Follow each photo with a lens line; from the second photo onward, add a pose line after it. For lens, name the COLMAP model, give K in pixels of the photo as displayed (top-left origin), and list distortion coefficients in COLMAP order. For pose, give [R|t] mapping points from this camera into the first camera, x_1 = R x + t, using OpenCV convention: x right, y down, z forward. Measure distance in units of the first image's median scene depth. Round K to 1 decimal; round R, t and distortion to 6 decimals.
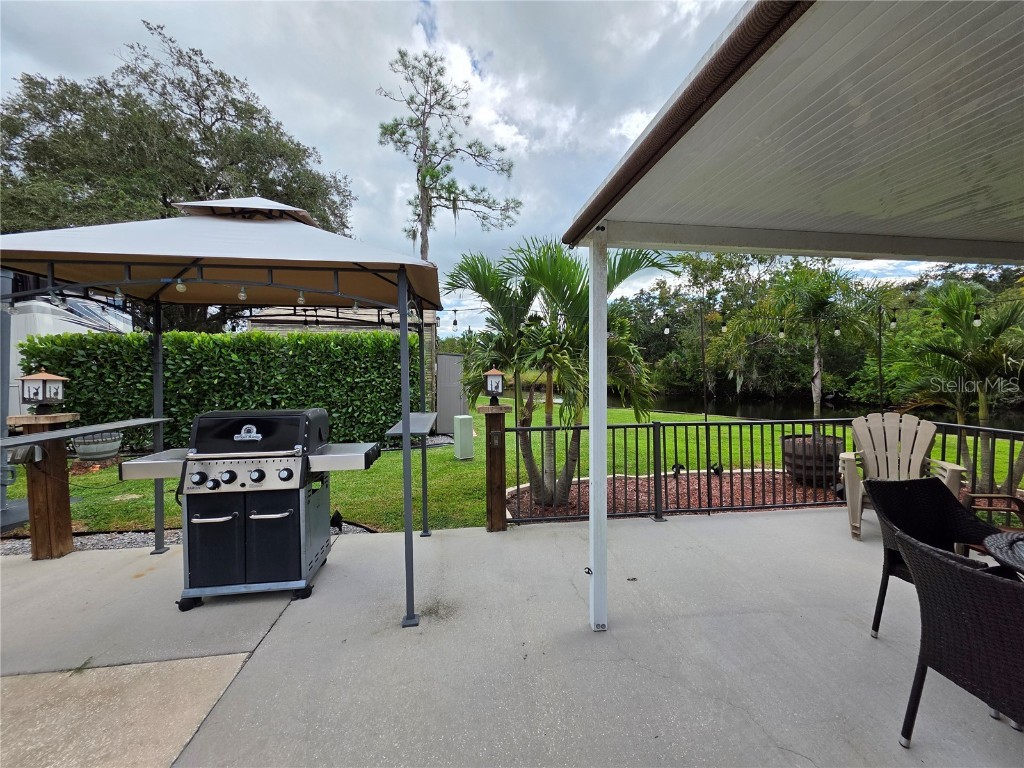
lens RADIAL K [[404.2, 0, 512.9], [0, 404.2, 378.8], [0, 0, 1]] dist [0.001861, 0.000338]
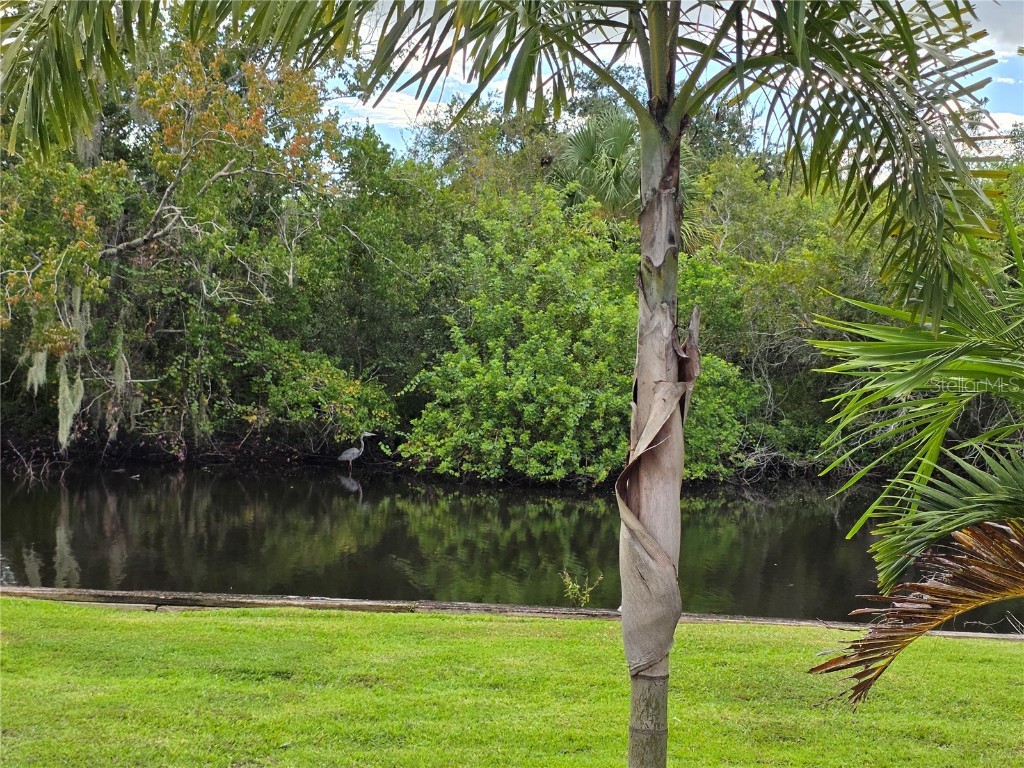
lens RADIAL K [[1532.9, 0, 508.2], [0, 1532.9, 385.7], [0, 0, 1]] dist [0.090935, 0.000000]
pose [[0.703243, 0.014612, 0.710799, 0.077453], [-0.018605, 0.999825, -0.002147, -0.005341], [-0.710706, -0.011714, 0.703392, 0.143611]]
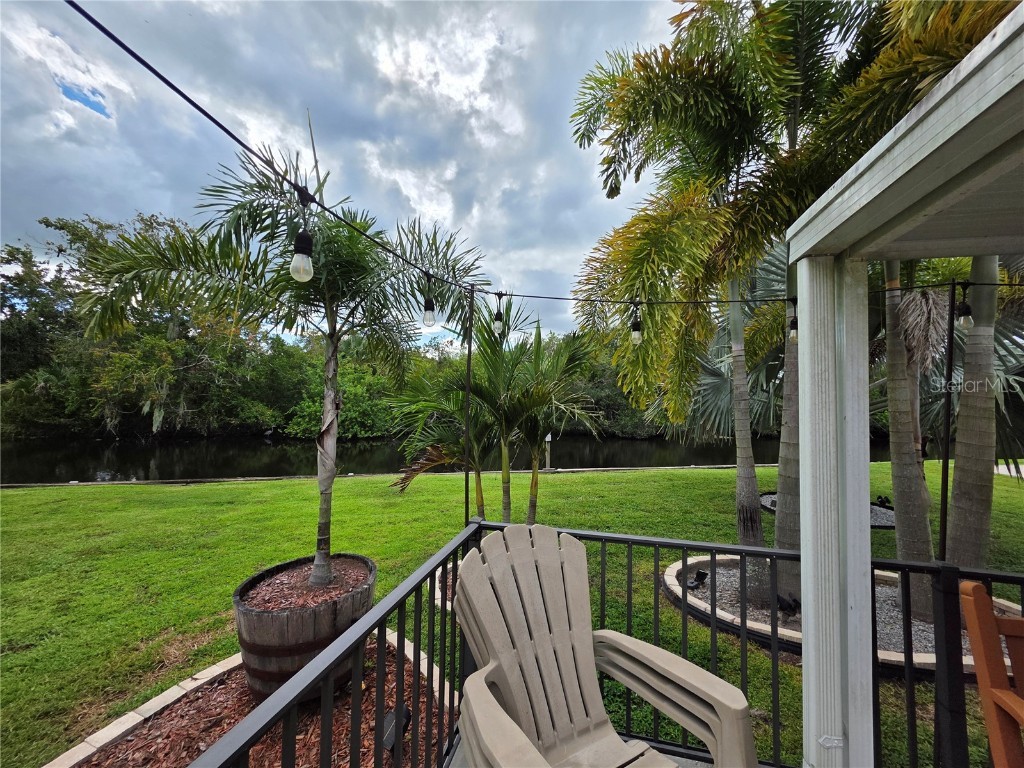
lens RADIAL K [[404.2, 0, 510.1], [0, 404.2, 384.4], [0, 0, 1]] dist [0.001861, 0.000338]
pose [[0.345747, 0.068976, 0.935789, 0.080807], [-0.007043, 0.997457, -0.070920, -0.005536], [-0.938301, 0.017930, 0.345353, 0.134440]]
